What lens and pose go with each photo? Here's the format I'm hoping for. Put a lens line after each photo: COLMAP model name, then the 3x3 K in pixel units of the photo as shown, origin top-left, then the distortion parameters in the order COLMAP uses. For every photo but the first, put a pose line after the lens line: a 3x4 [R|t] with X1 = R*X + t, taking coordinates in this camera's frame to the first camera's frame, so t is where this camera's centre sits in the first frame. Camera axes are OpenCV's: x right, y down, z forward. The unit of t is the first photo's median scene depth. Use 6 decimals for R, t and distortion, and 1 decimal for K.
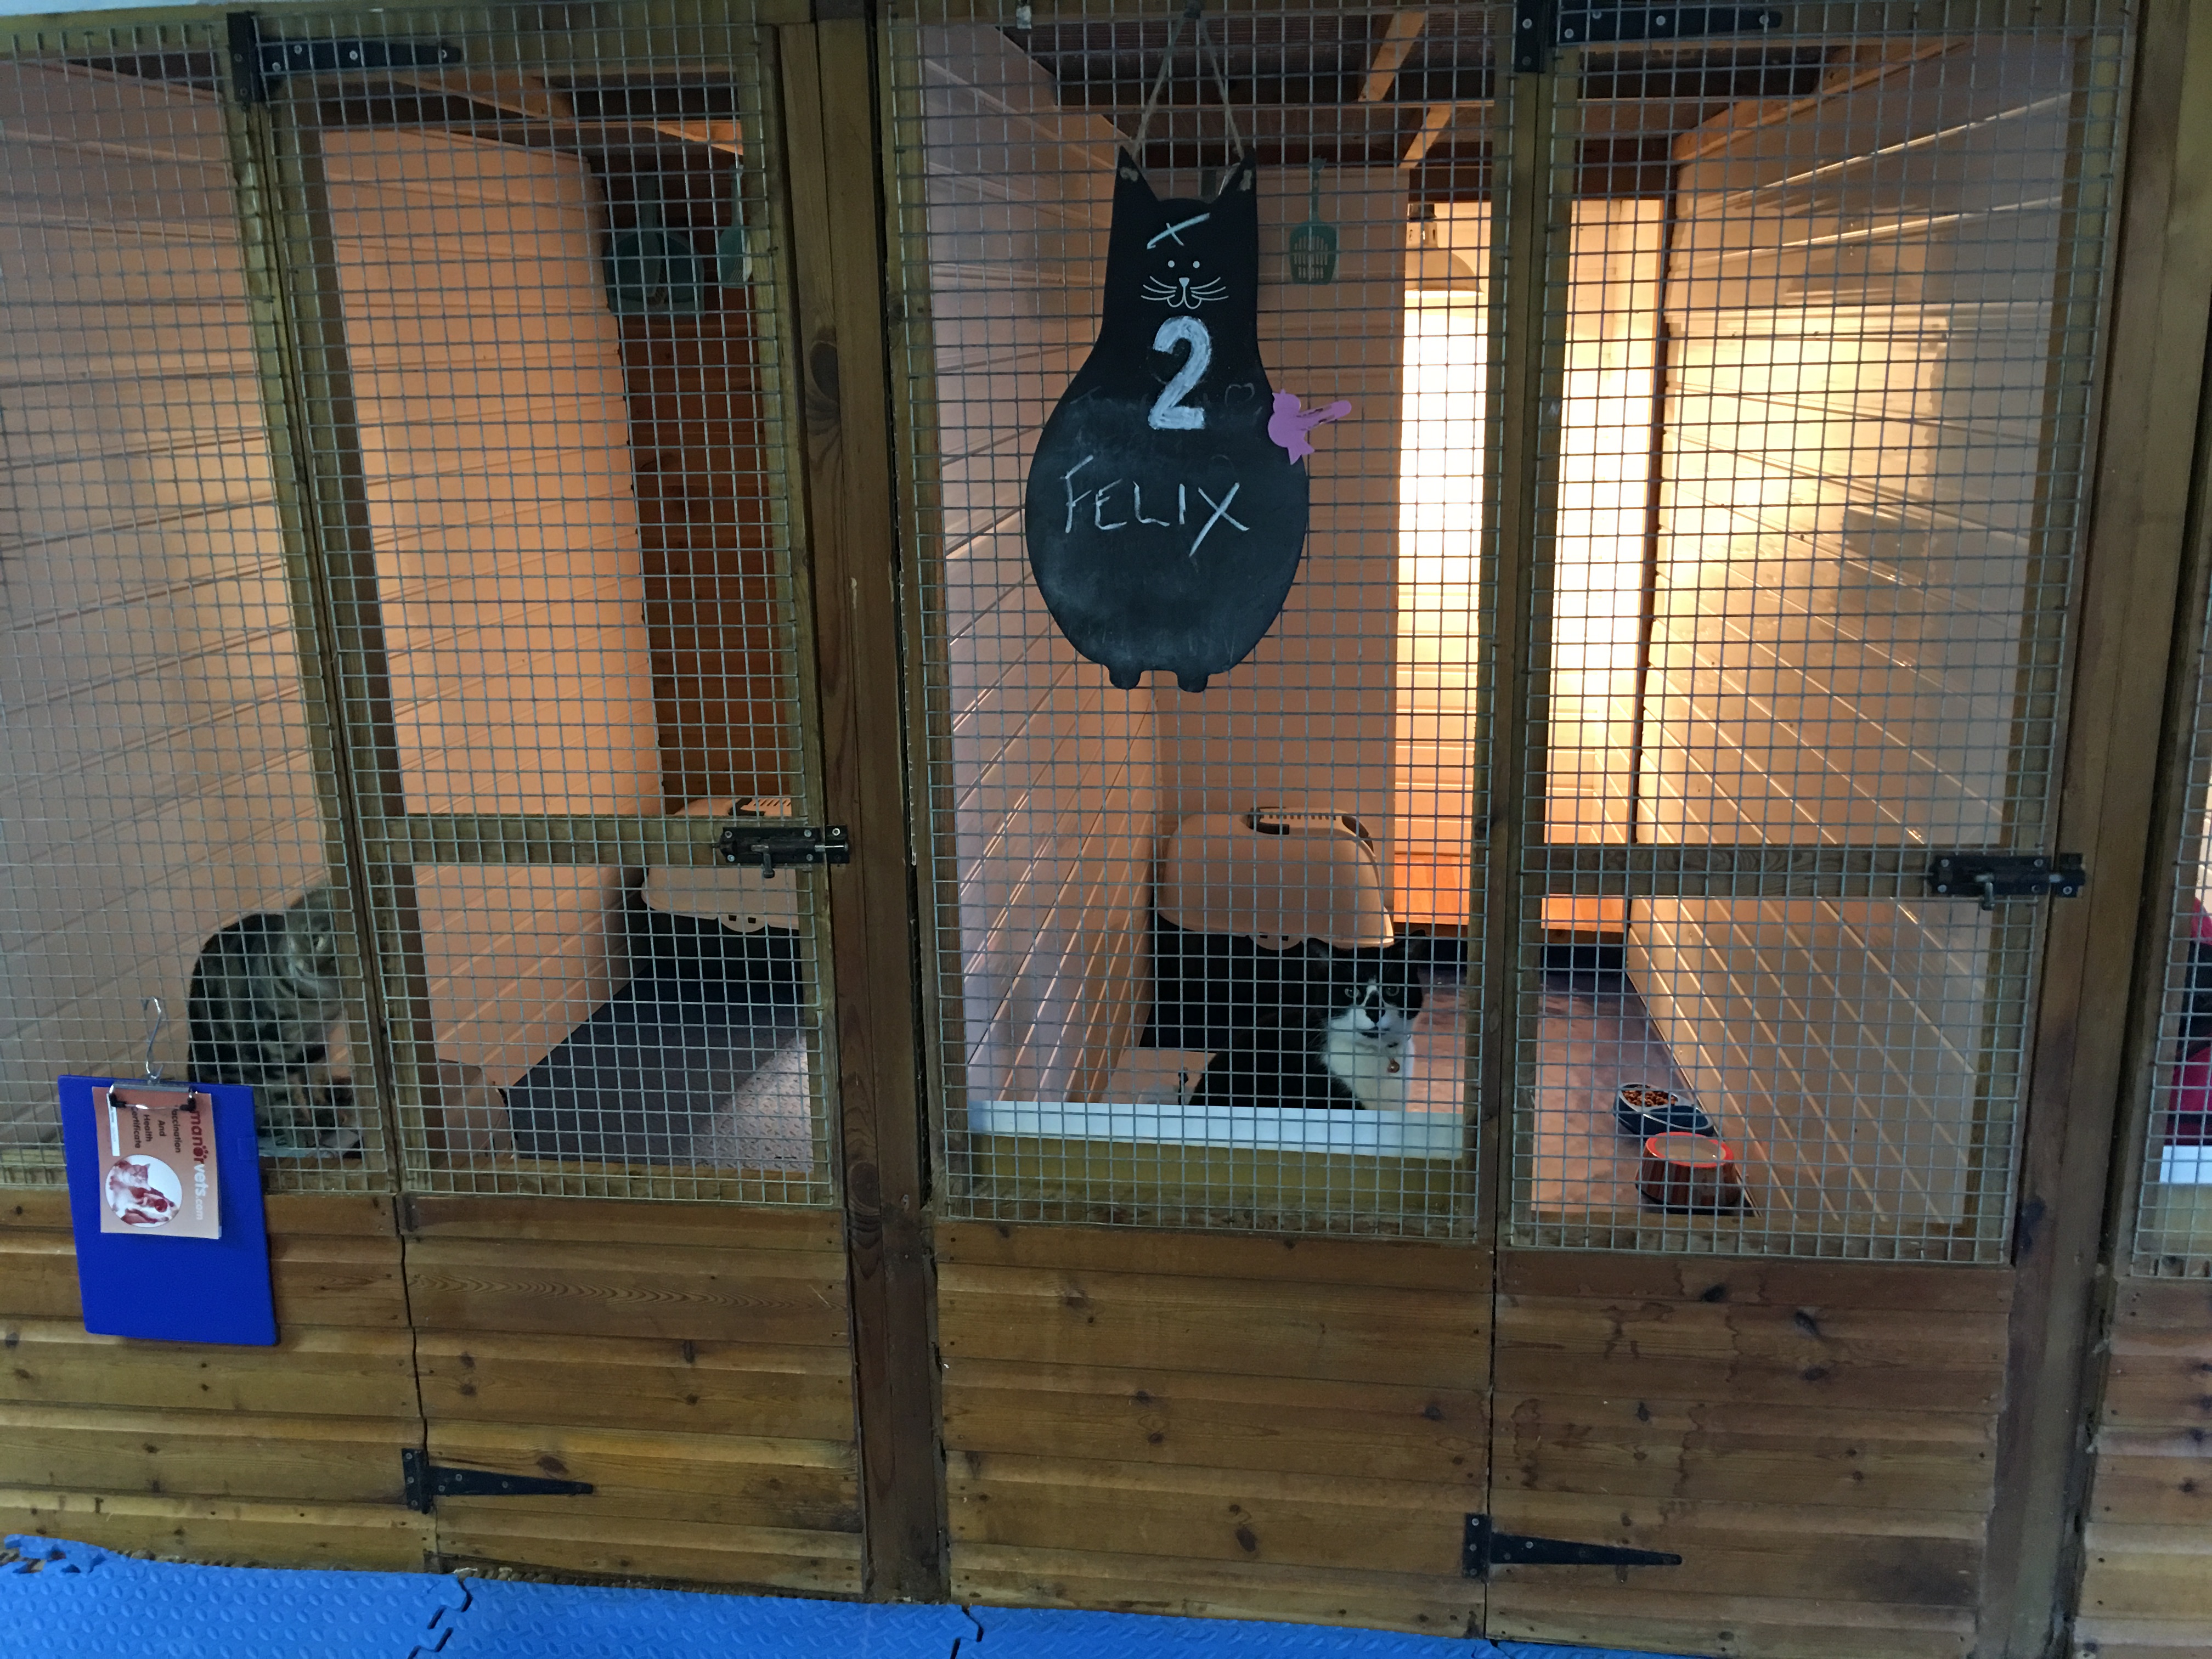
lens RADIAL K [[1893.7, 0, 1106.0], [0, 1893.7, 829.5], [0, 0, 1]] dist [0.100039, -0.173795]
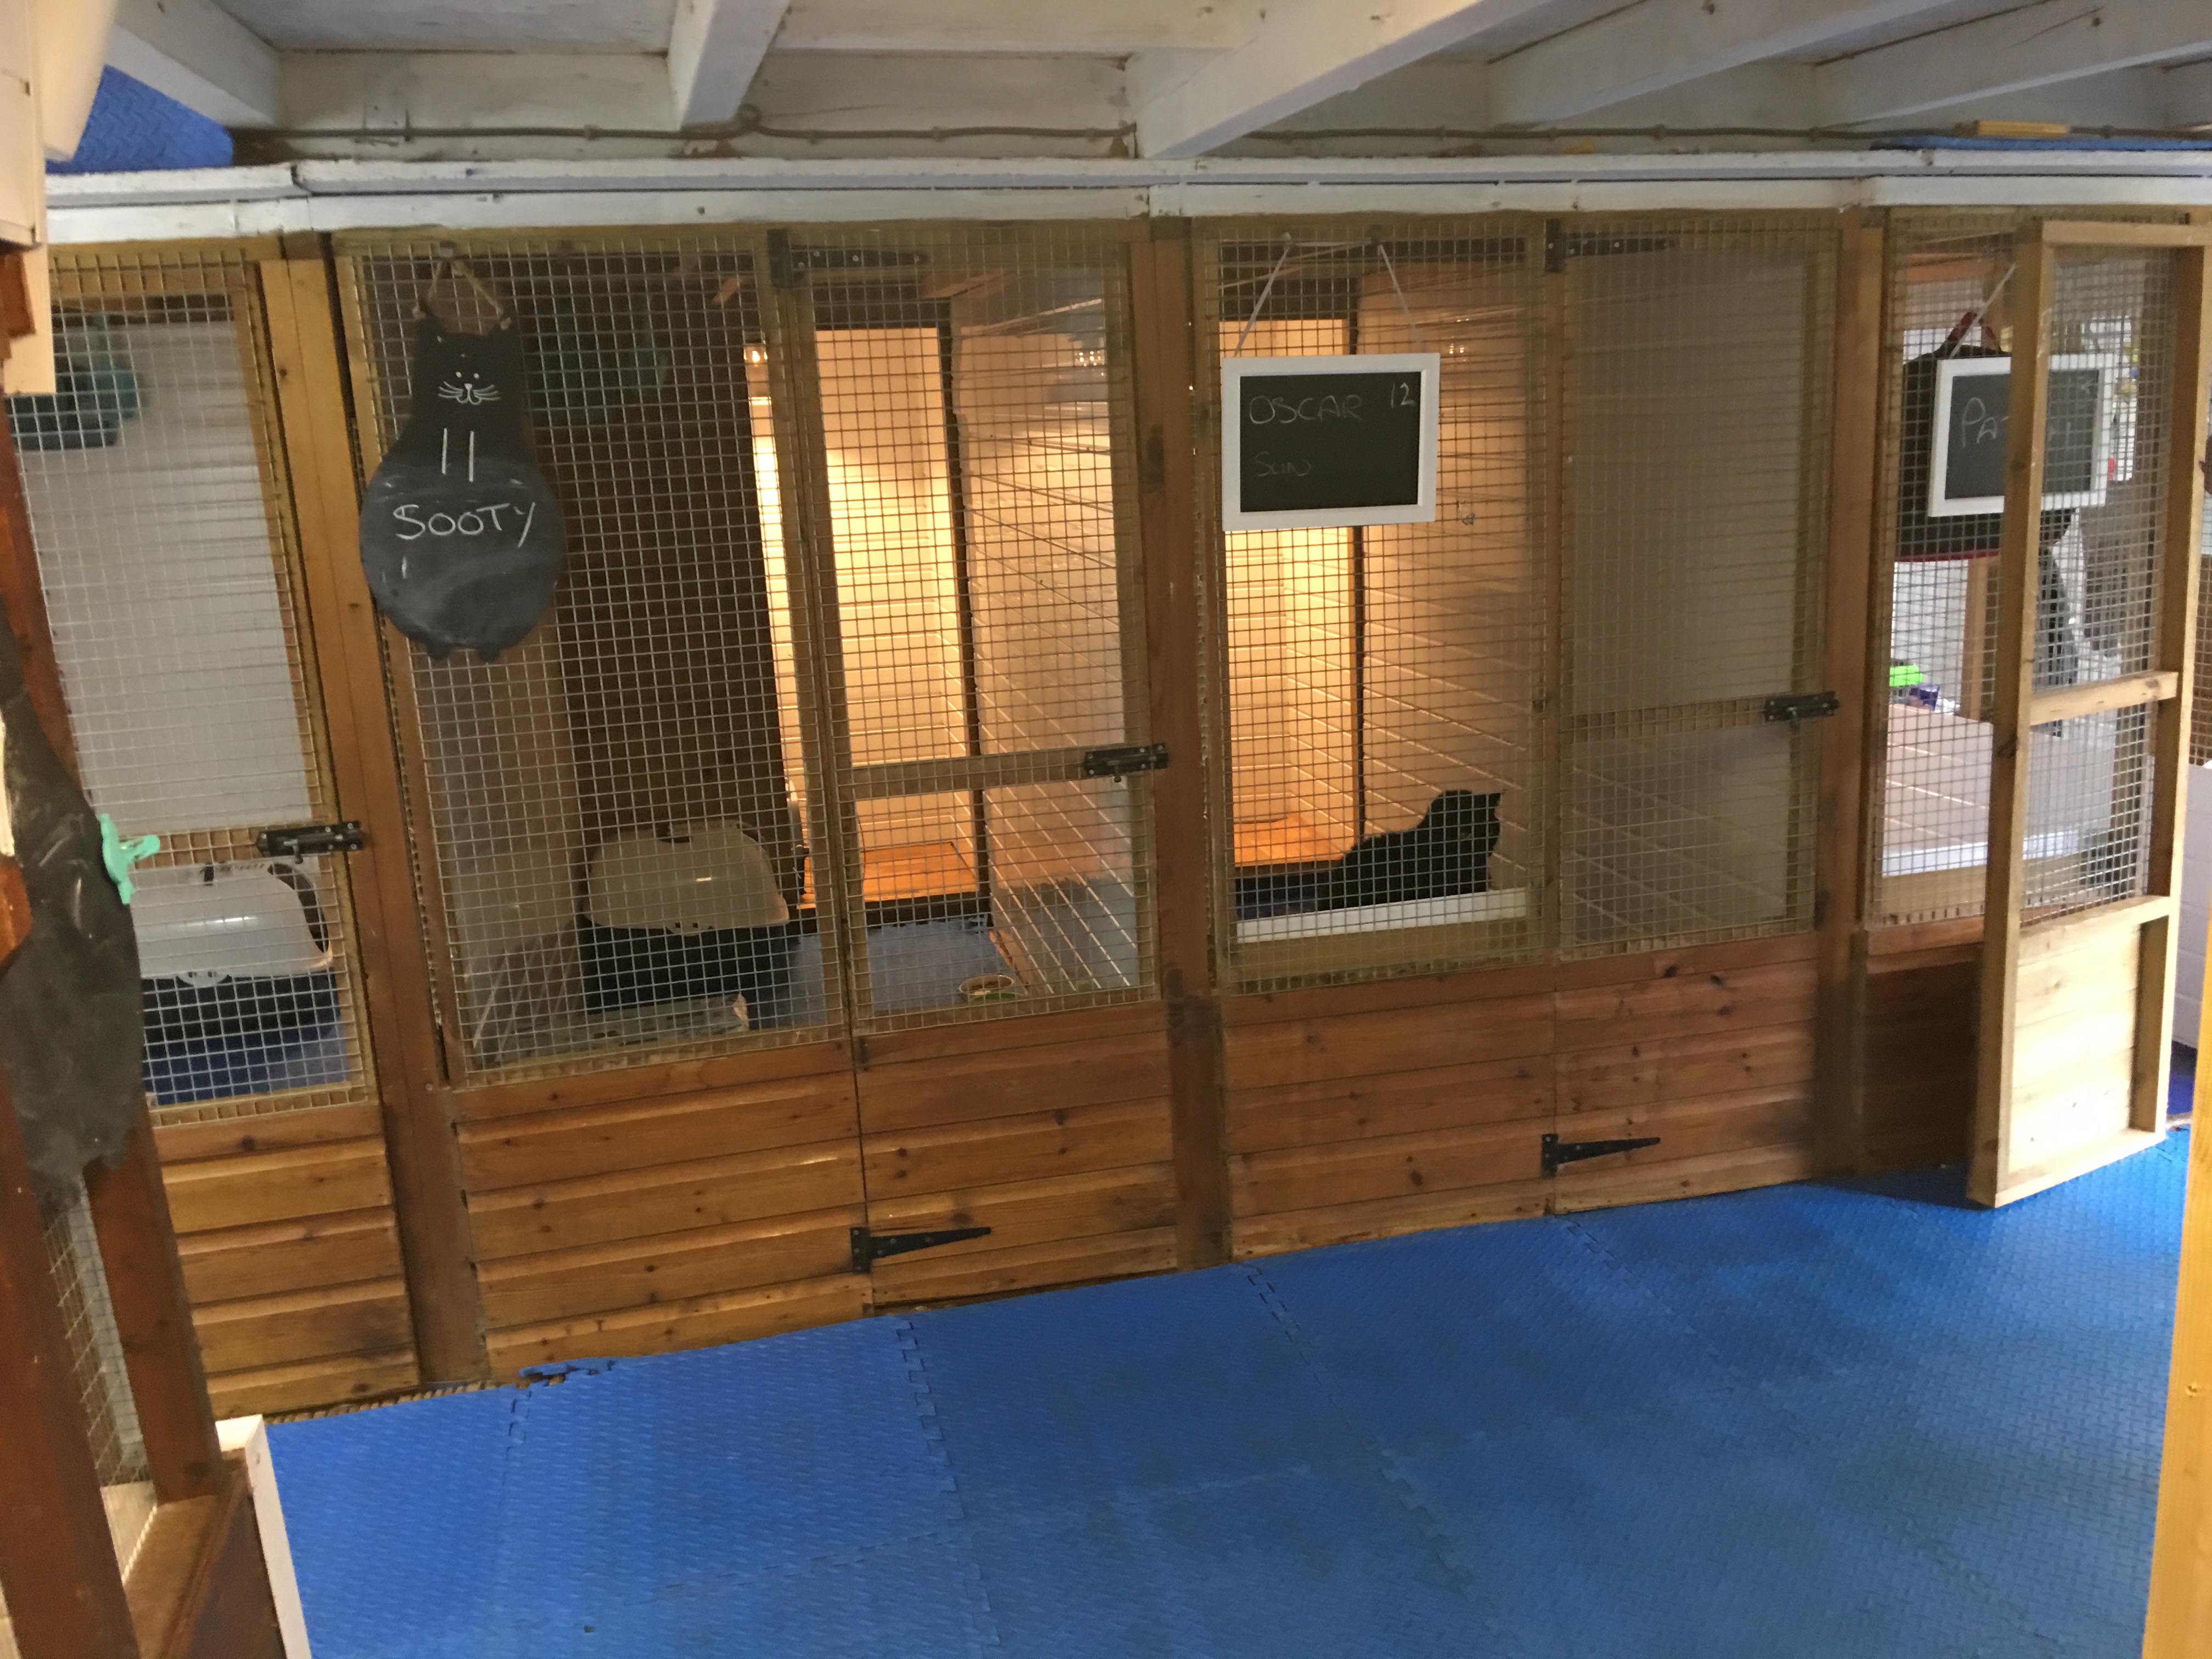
lens RADIAL K [[1907.4, 0, 1155.9], [0, 1907.4, 822.6], [0, 0, 1]] dist [0.099221, -0.176172]
pose [[0.932664, -0.100340, 0.346512, -0.653926], [0.114156, 0.993269, -0.019639, 0.087400], [-0.342209, 0.057873, 0.937840, -0.430096]]
